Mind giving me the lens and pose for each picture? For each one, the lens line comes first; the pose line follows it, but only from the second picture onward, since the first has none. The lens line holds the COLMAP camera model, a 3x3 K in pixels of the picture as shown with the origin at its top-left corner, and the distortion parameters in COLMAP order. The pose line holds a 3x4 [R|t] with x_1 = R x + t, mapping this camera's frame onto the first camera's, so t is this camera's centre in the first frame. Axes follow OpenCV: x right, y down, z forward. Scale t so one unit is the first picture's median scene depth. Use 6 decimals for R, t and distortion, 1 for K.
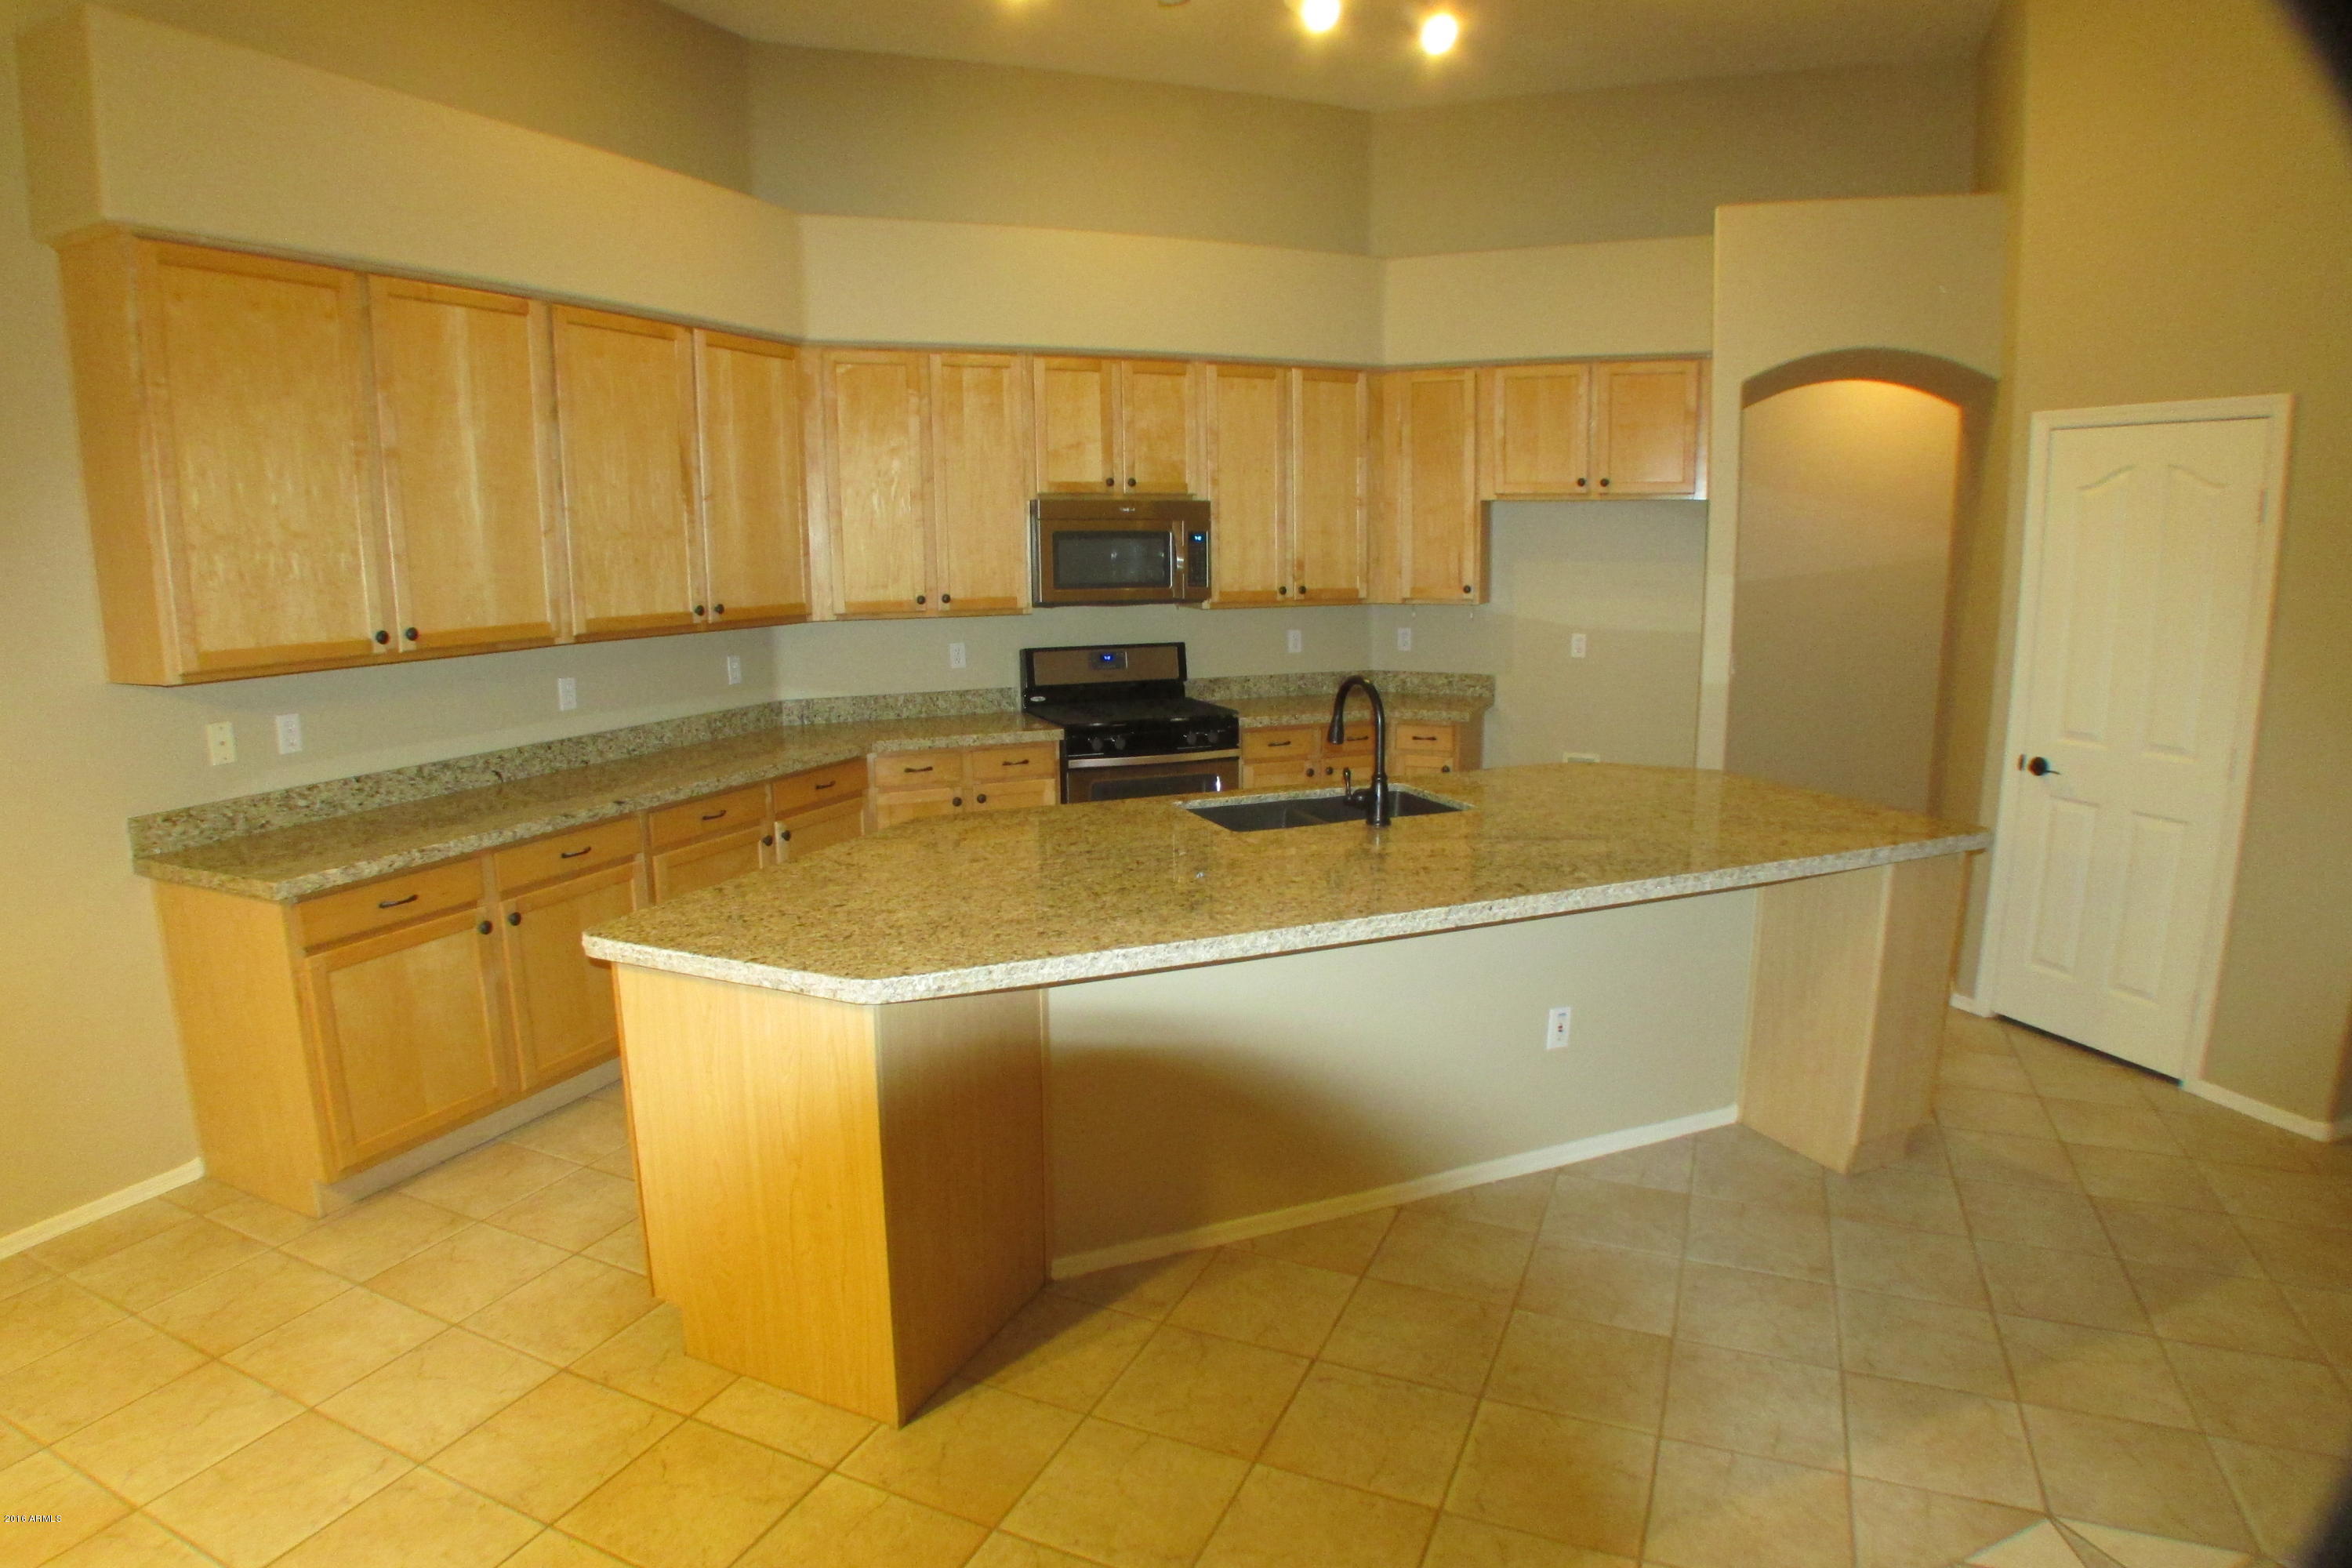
lens RADIAL K [[1311.8, 0, 1168.5], [0, 1311.8, 792.5], [0, 0, 1]] dist [-0.147059, 0.042765]
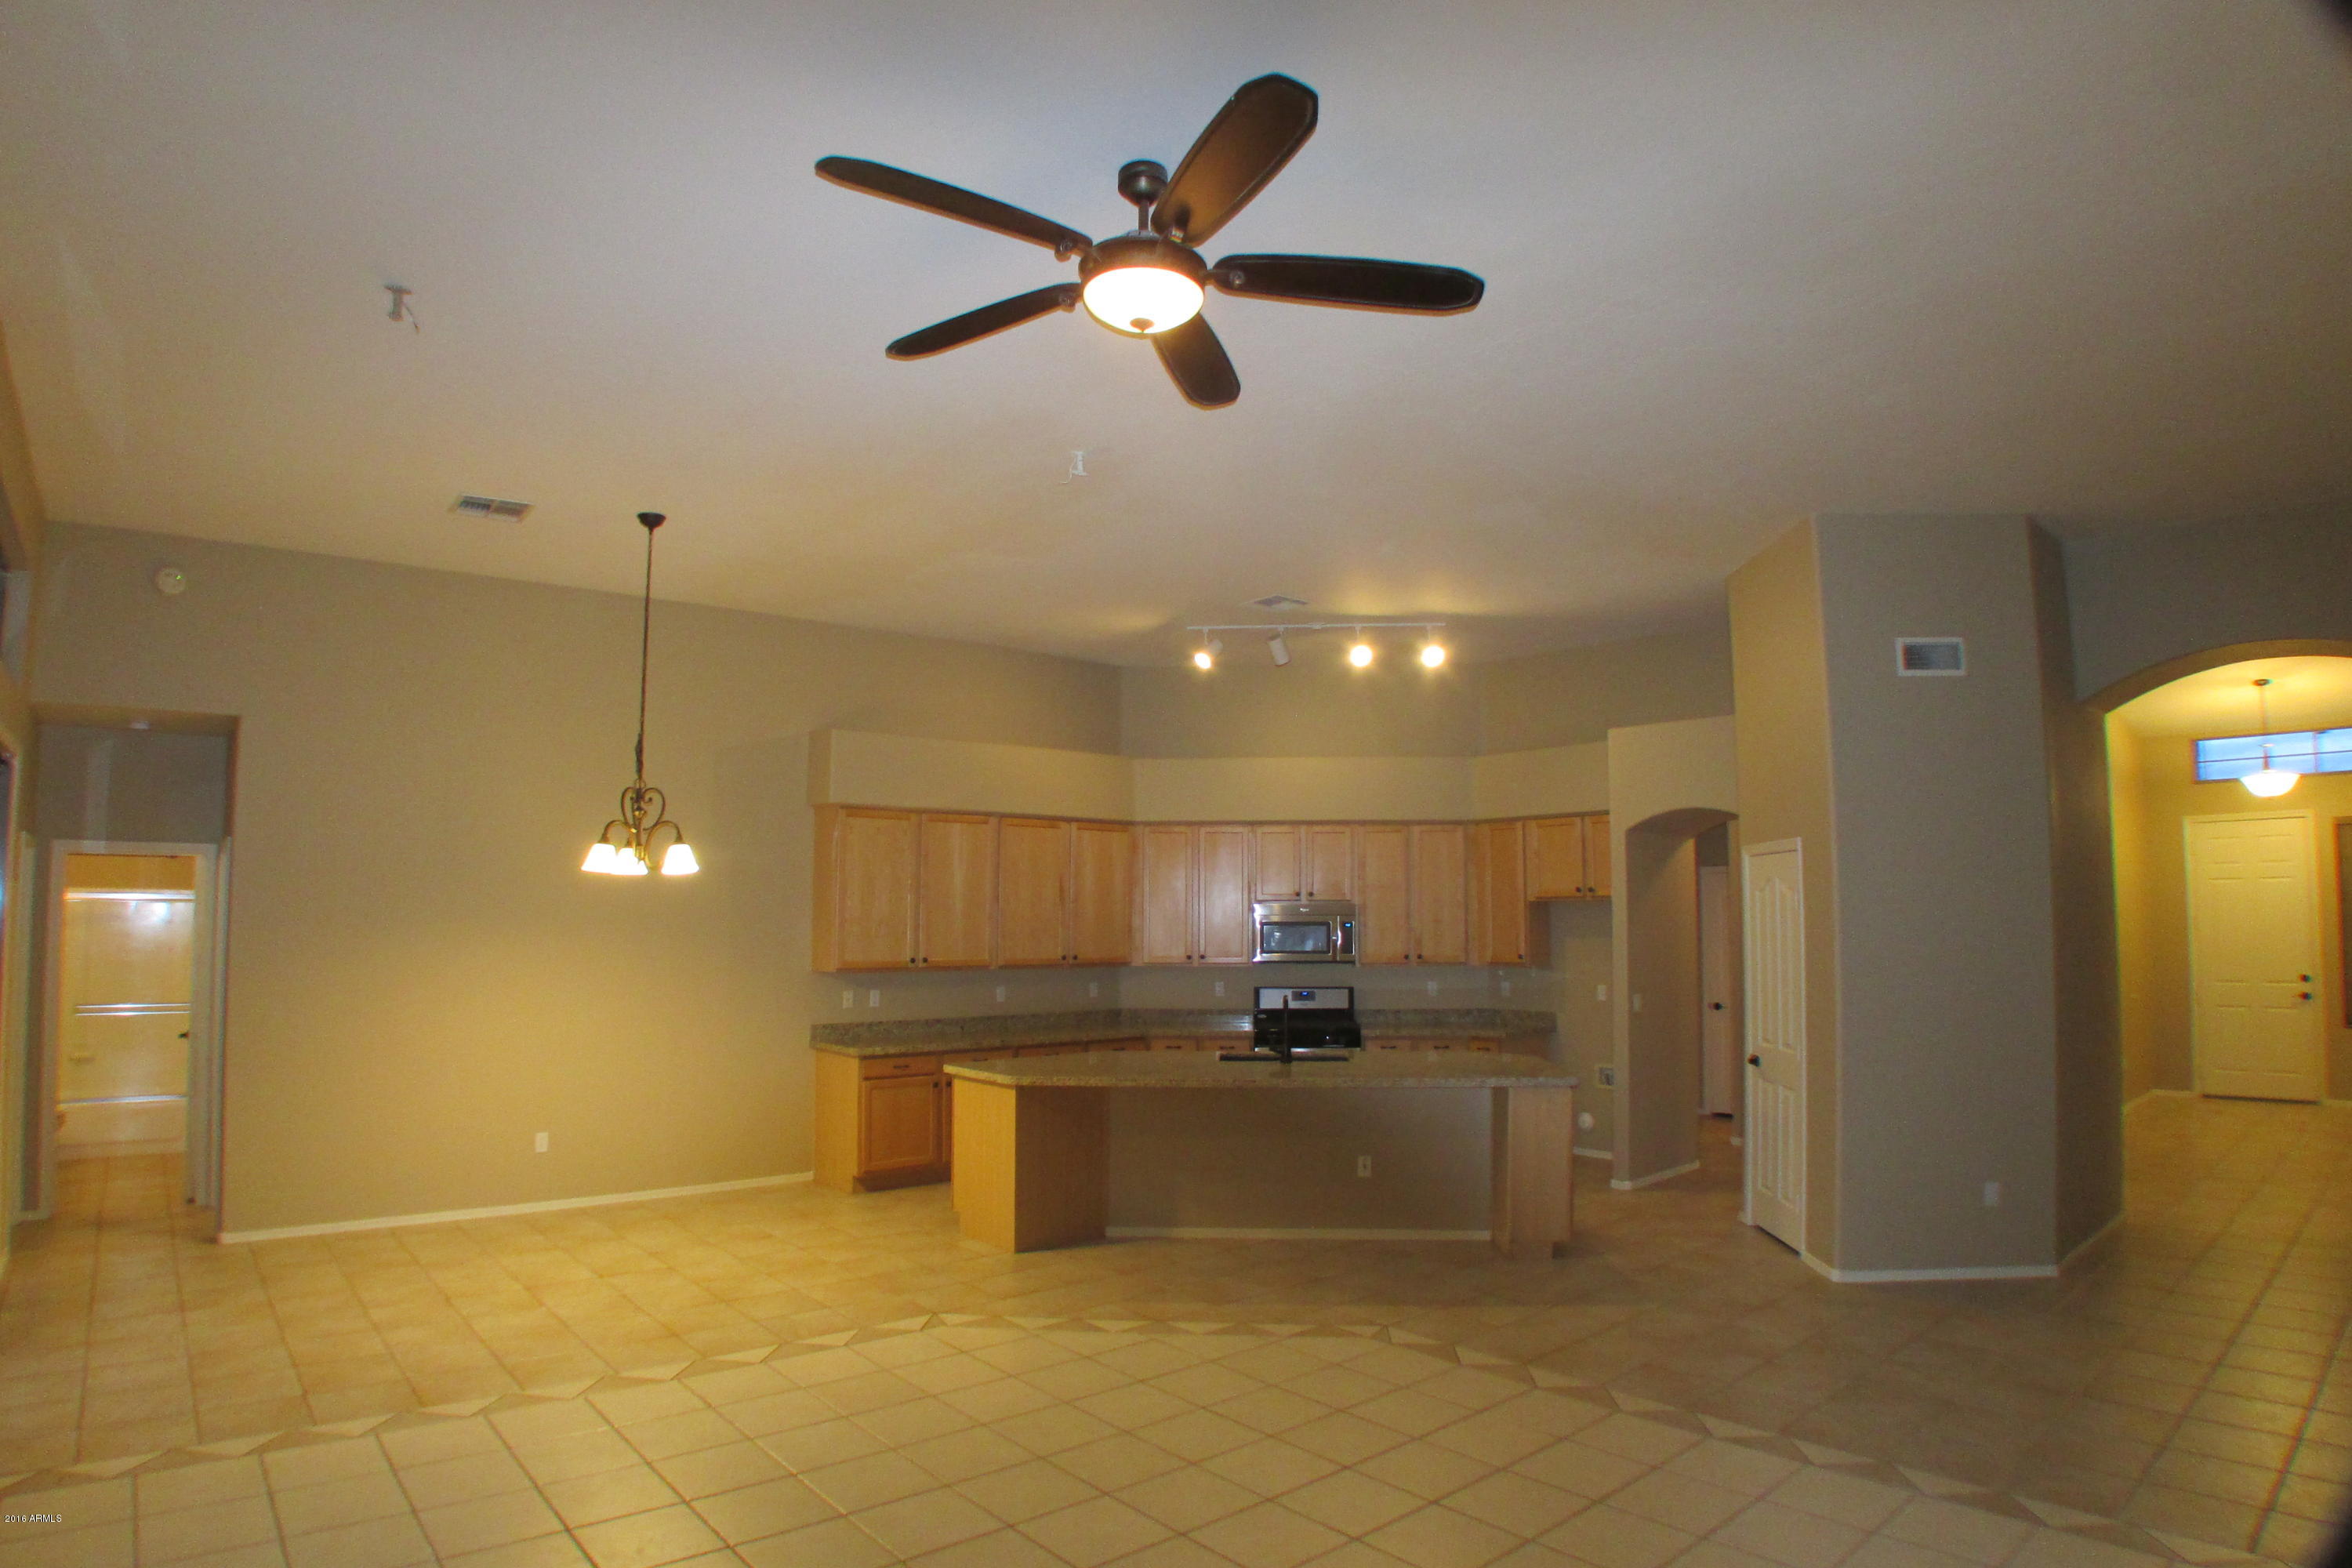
lens RADIAL K [[1311.8, 0, 1168.5], [0, 1311.8, 792.5], [0, 0, 1]] dist [-0.147059, 0.042765]
pose [[0.897606, -0.034399, -0.439454, 0.943854], [-0.088538, 0.962563, -0.256189, 0.165926], [0.431815, 0.268866, 0.860957, -1.060823]]
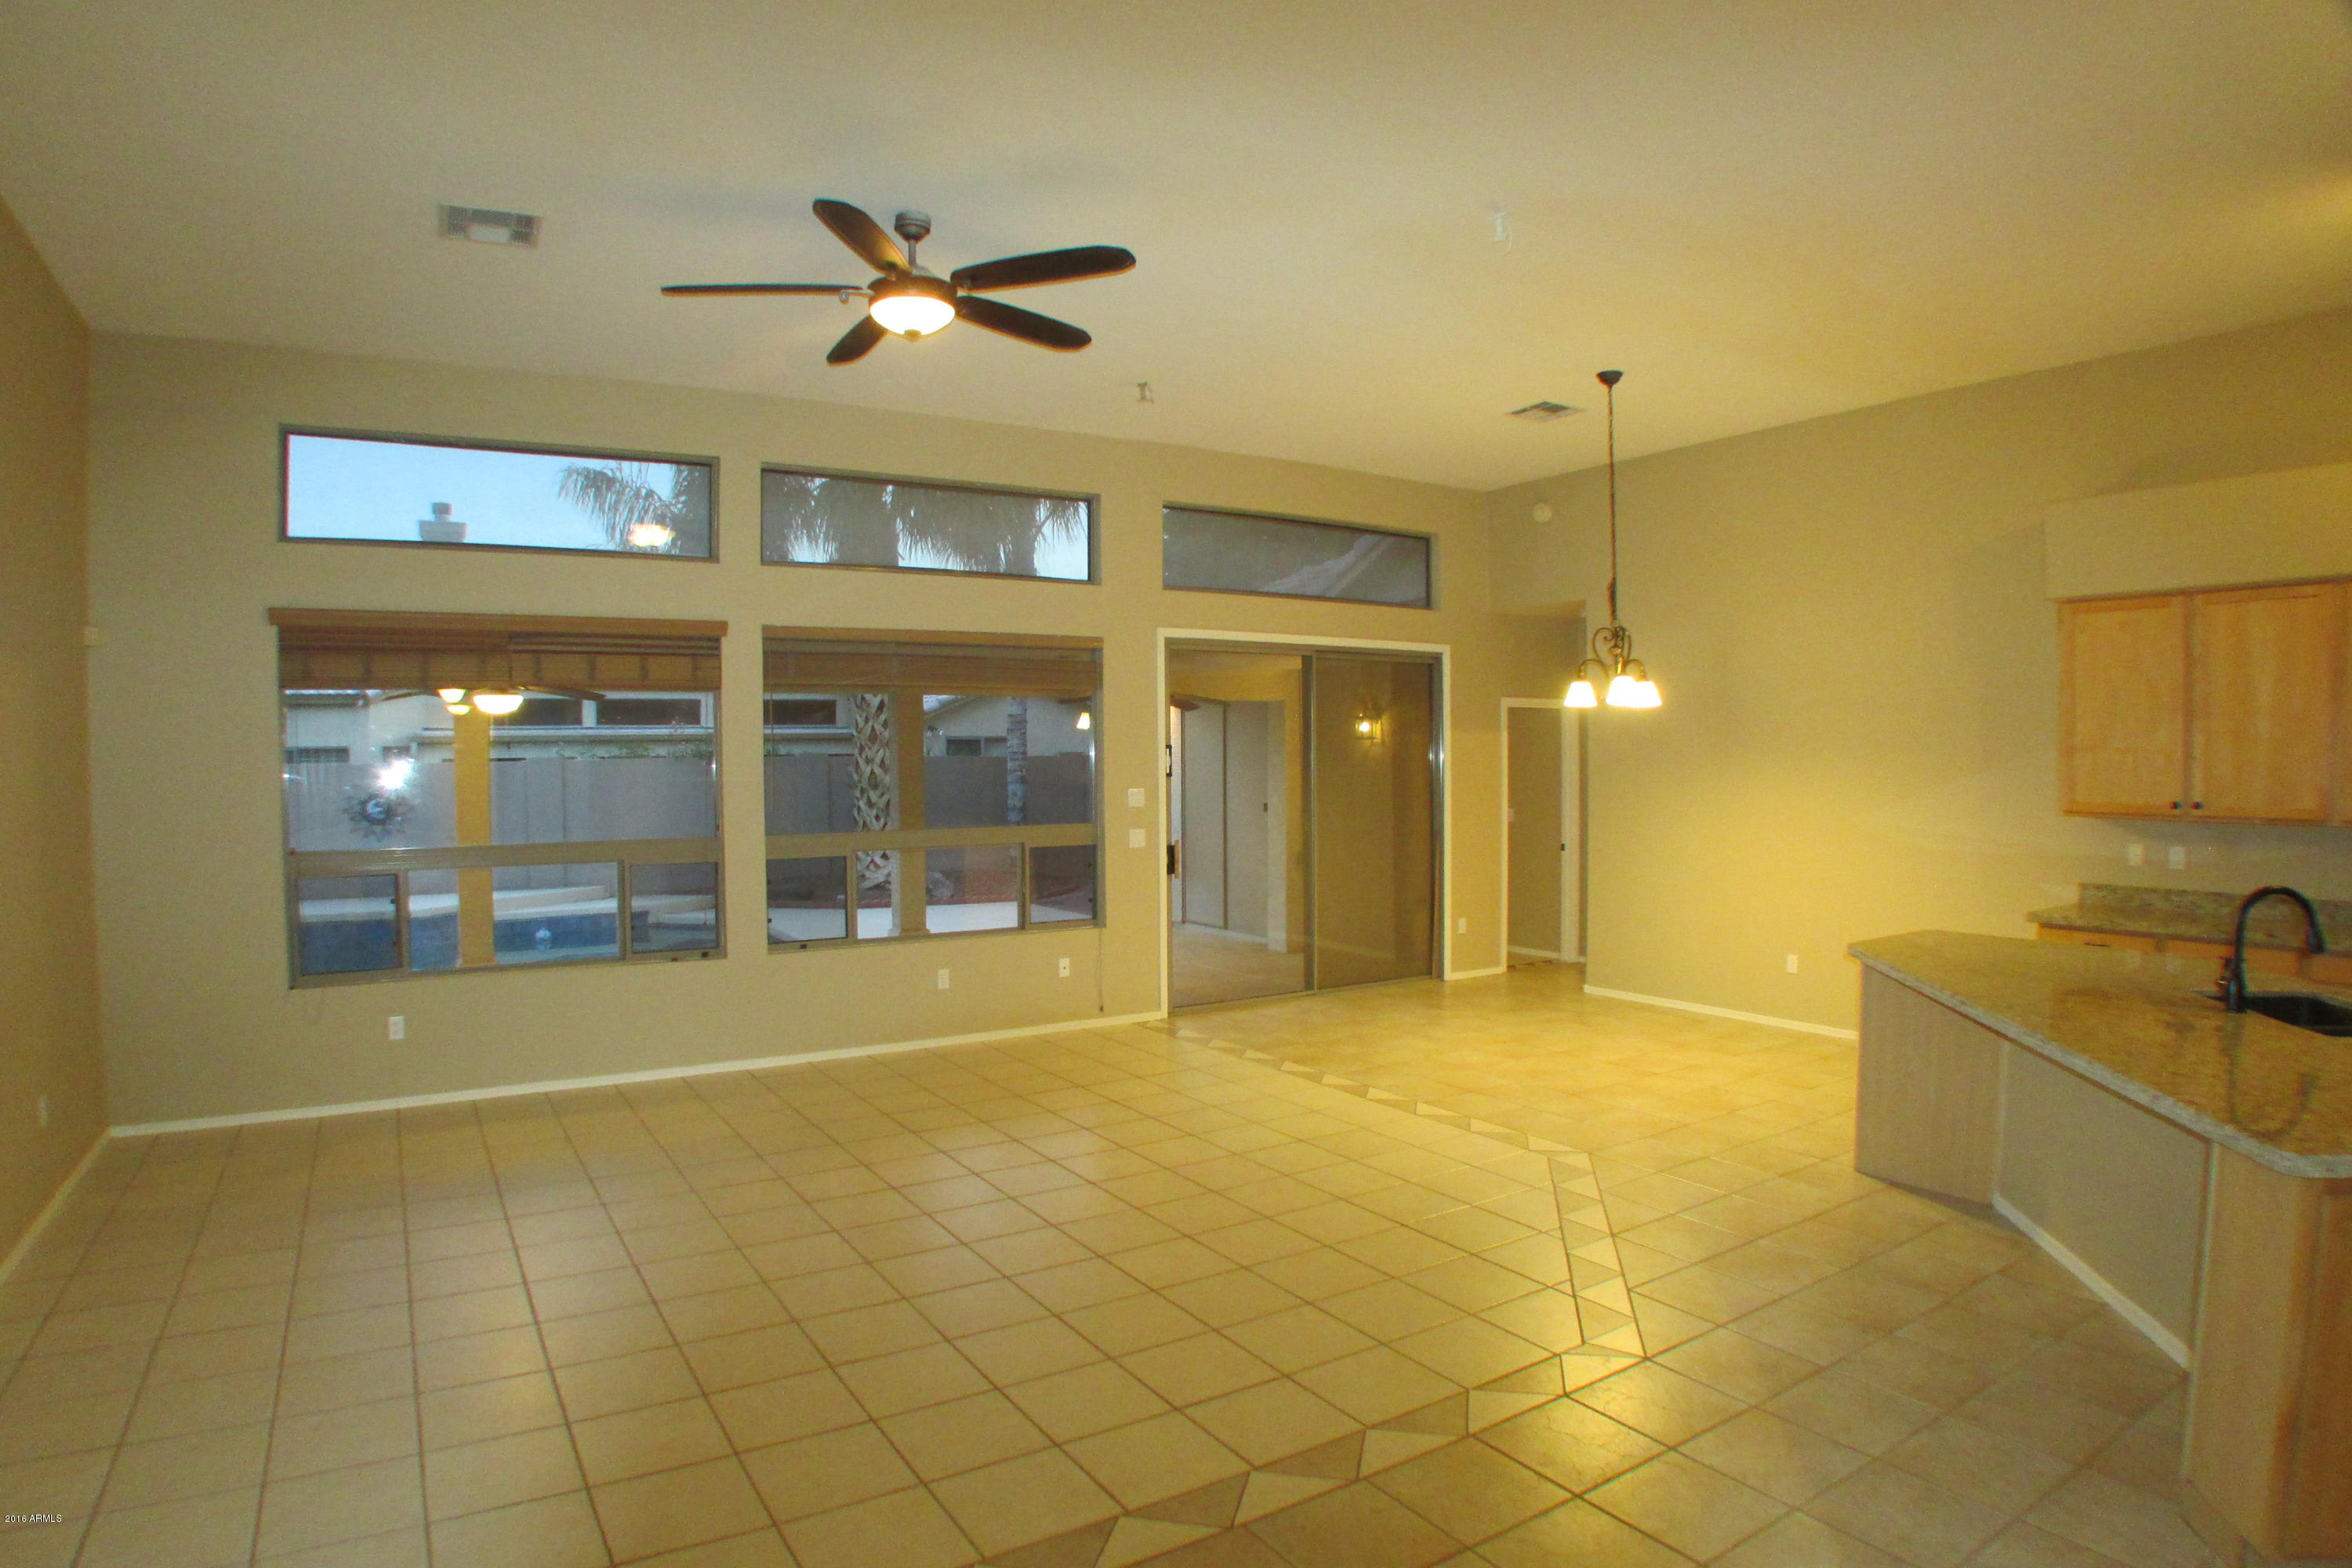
lens RADIAL K [[1311.8, 0, 1168.5], [0, 1311.8, 792.5], [0, 0, 1]] dist [-0.147059, 0.042765]
pose [[-0.561580, 0.030915, -0.826845, 1.518399], [-0.150035, 0.978931, 0.138503, -0.163592], [0.813706, 0.201836, -0.545110, 0.768975]]
